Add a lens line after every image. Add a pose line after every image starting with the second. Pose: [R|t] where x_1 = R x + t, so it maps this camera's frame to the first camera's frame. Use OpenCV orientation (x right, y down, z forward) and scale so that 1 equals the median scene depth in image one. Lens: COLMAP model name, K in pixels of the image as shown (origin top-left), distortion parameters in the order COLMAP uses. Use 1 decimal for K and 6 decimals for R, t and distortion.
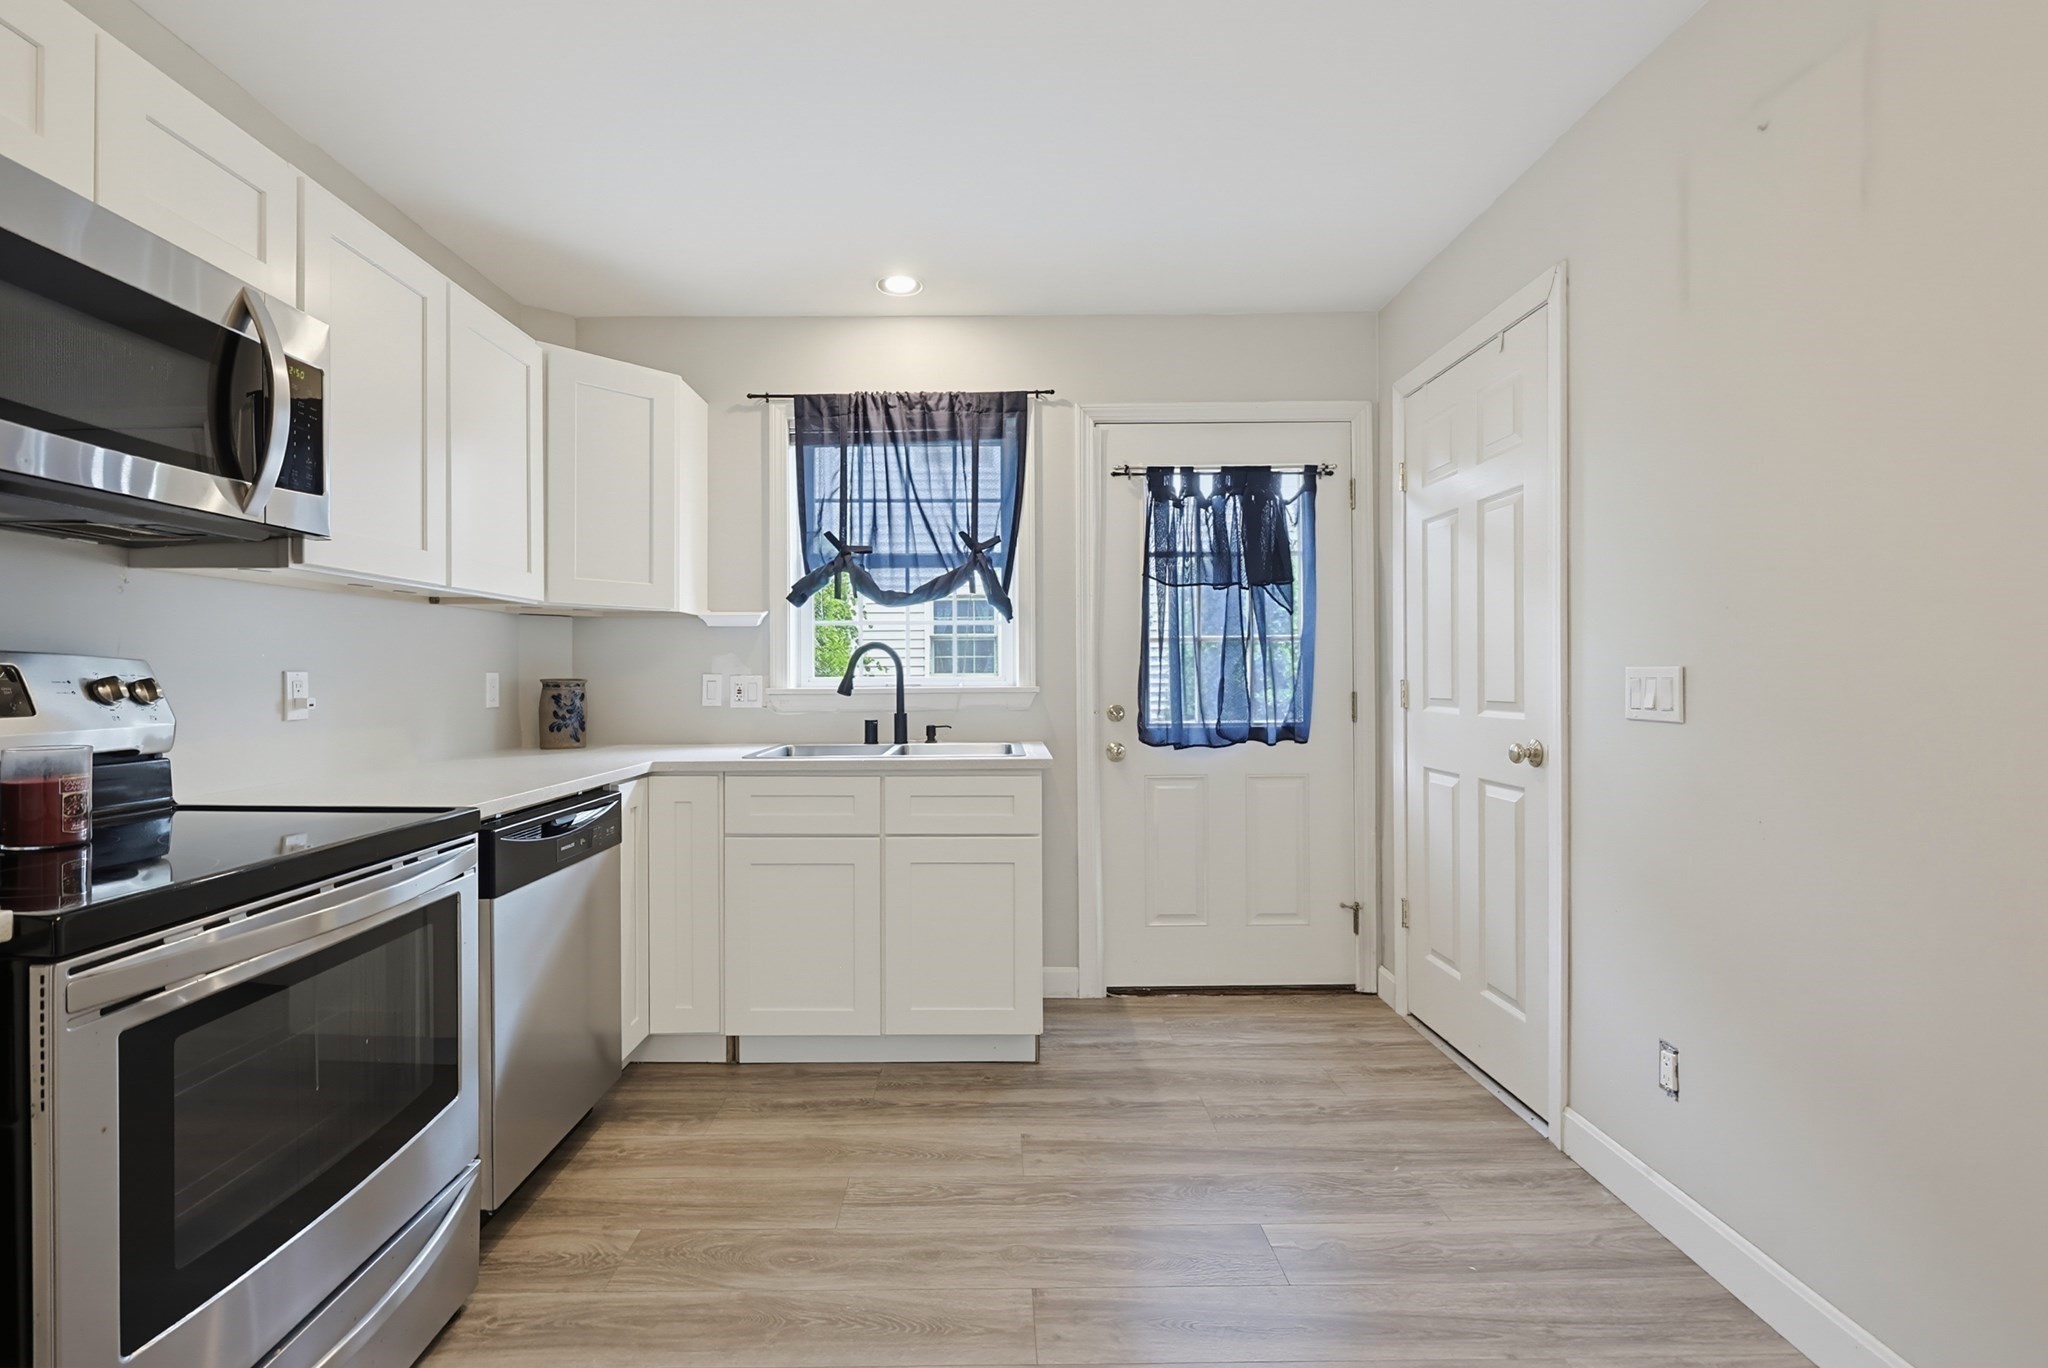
lens RADIAL K [[890.8, 0, 983.0], [0, 890.8, 678.2], [0, 0, 1]] dist [-0.002268, 0.000153]
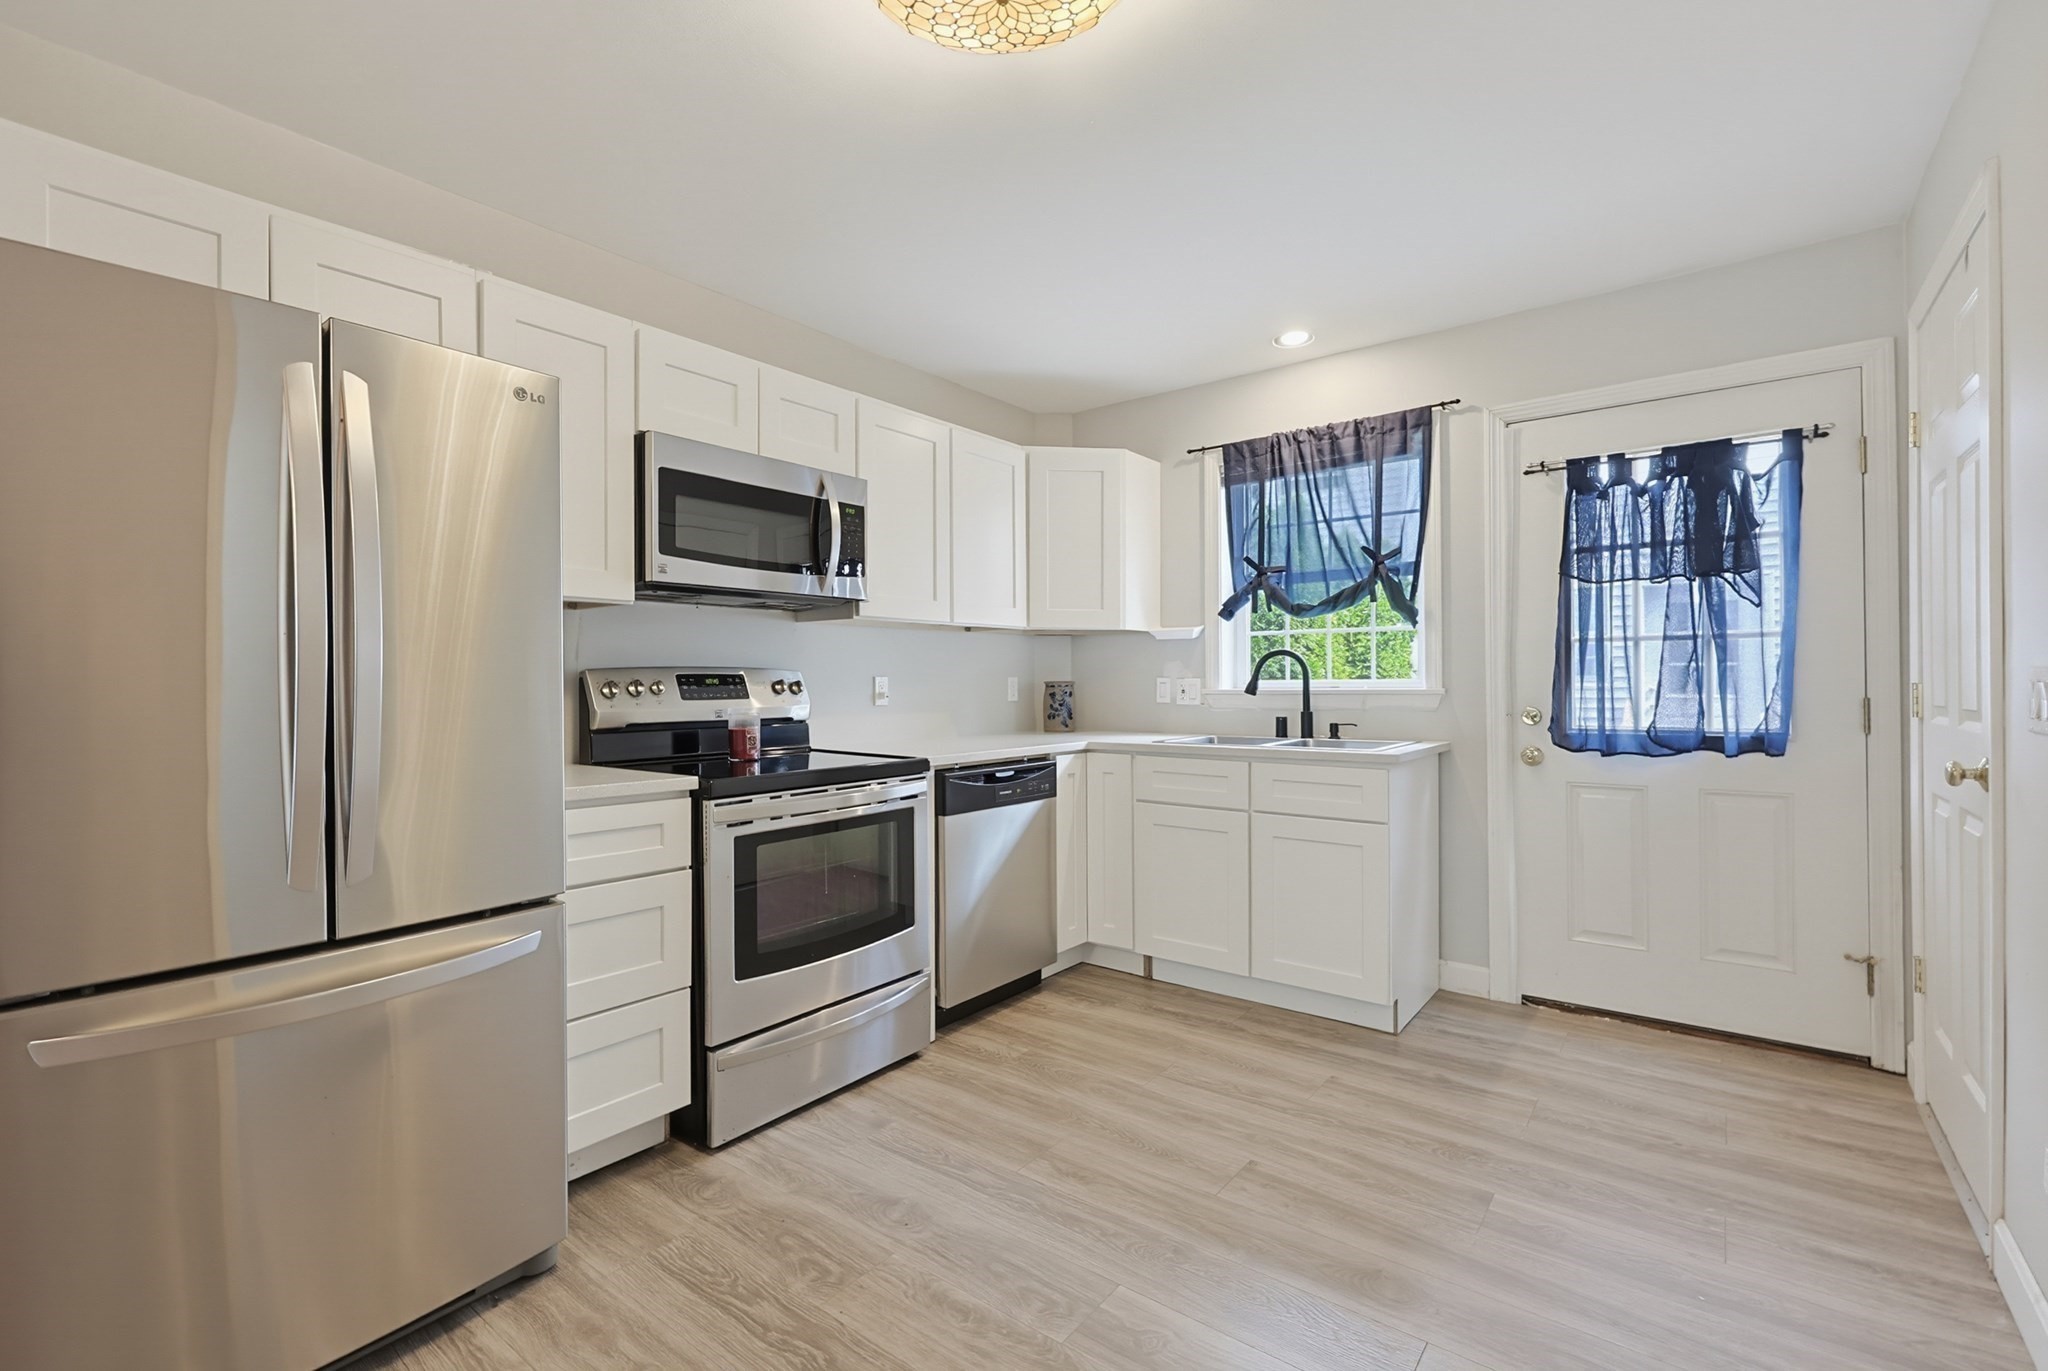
lens RADIAL K [[884.1, 0, 1040.8], [0, 884.1, 683.4], [0, 0, 1]] dist [-0.001953, 0.000052]
pose [[0.800970, 0.001594, -0.598702, 0.326819], [0.000090, 0.999996, 0.002783, 0.000290], [0.598704, -0.002283, 0.800967, -0.109827]]
